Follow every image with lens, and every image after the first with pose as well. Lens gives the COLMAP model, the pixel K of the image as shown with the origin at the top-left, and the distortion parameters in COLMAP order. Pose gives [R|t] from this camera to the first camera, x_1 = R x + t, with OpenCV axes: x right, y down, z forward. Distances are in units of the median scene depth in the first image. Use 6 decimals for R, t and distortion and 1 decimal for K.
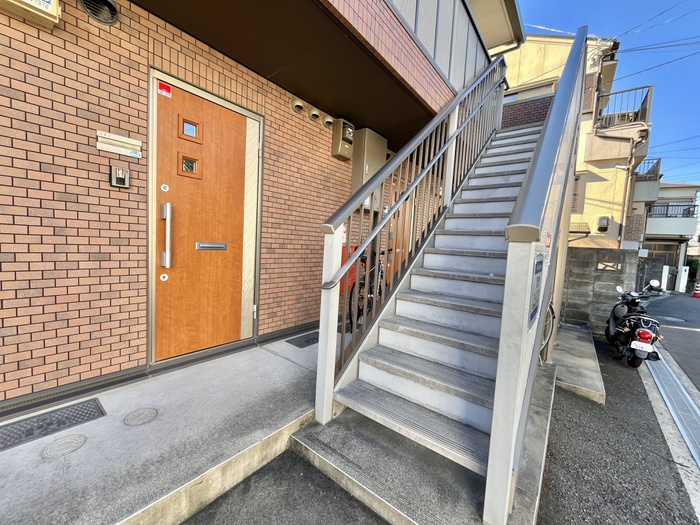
lens RADIAL K [[282.4, 0, 349.8], [0, 282.4, 261.8], [0, 0, 1]] dist [-0.003286, 0.000323]
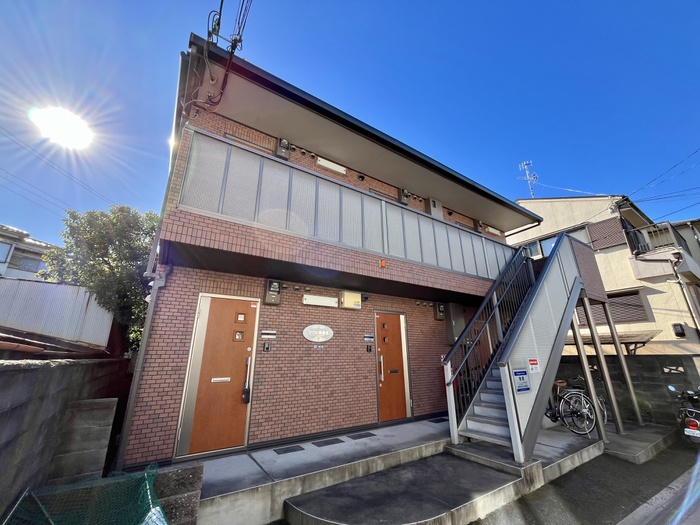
lens RADIAL K [[282.4, 0, 349.8], [0, 282.4, 261.8], [0, 0, 1]] dist [-0.003286, 0.000323]
pose [[0.949447, -0.159408, -0.270443, -0.033941], [0.041374, 0.917509, -0.395558, 0.022106], [0.311189, 0.364372, 0.877721, -1.397412]]
